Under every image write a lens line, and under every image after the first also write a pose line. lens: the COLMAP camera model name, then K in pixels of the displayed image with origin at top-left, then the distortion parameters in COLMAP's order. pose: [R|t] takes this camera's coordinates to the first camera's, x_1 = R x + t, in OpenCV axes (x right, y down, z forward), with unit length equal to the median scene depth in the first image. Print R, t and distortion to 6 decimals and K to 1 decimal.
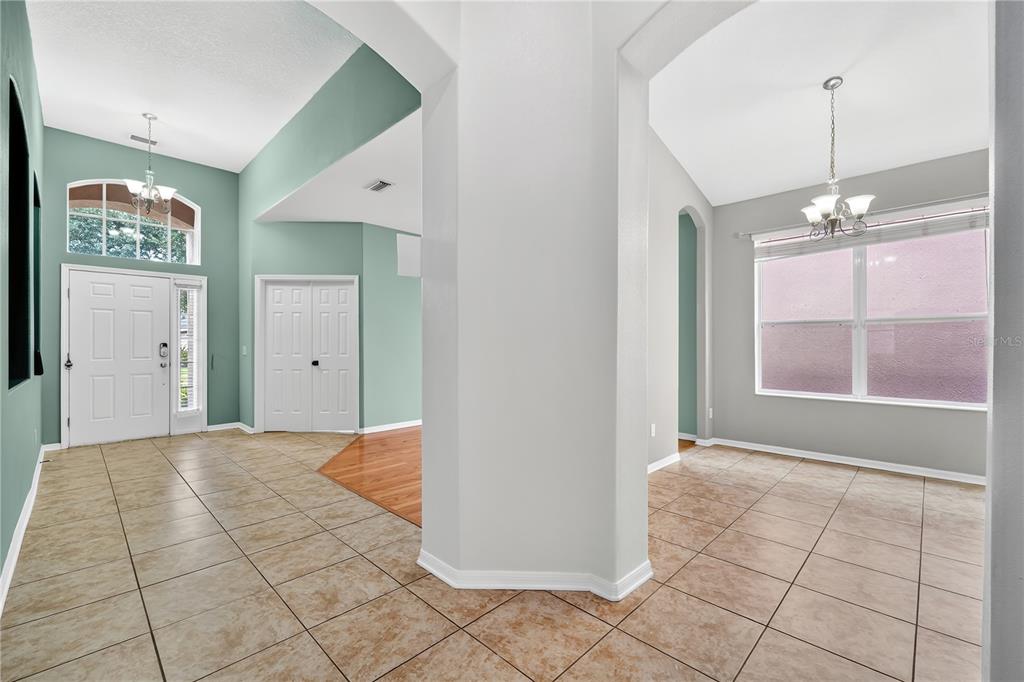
lens RADIAL K [[433.7, 0, 515.0], [0, 433.7, 336.0], [0, 0, 1]] dist [-0.000091, 0.000034]
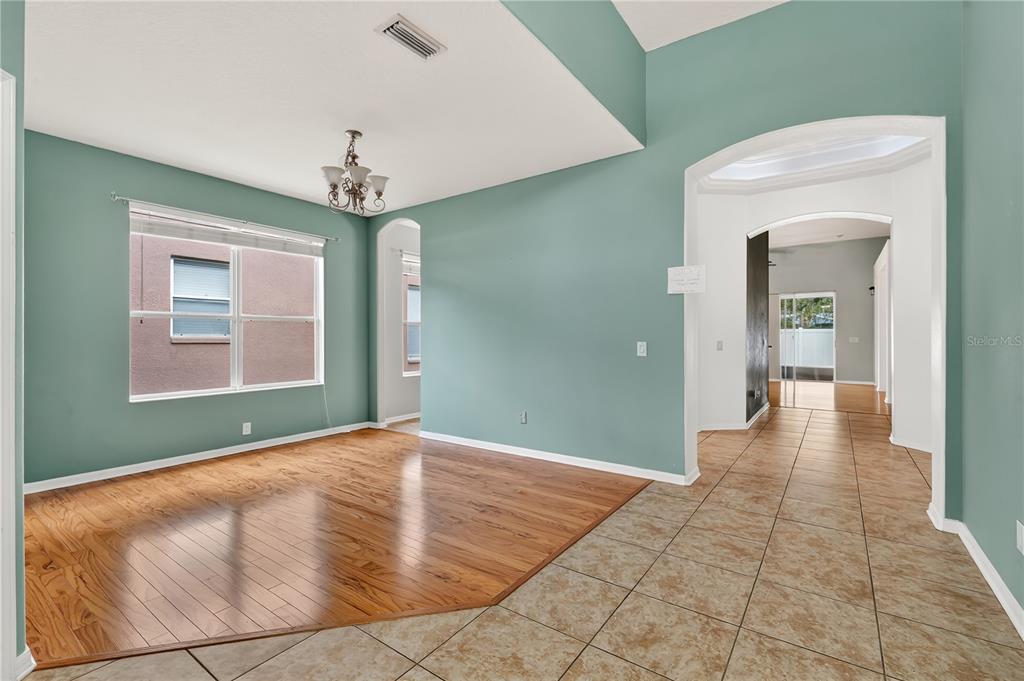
lens RADIAL K [[433.7, 0, 515.0], [0, 433.7, 335.5], [0, 0, 1]] dist [-0.000091, 0.000034]
pose [[-0.134465, 0.006143, 0.990899, -1.190894], [-0.010893, 0.999911, -0.007677, 0.022867], [-0.990859, -0.011826, -0.134386, 1.325757]]
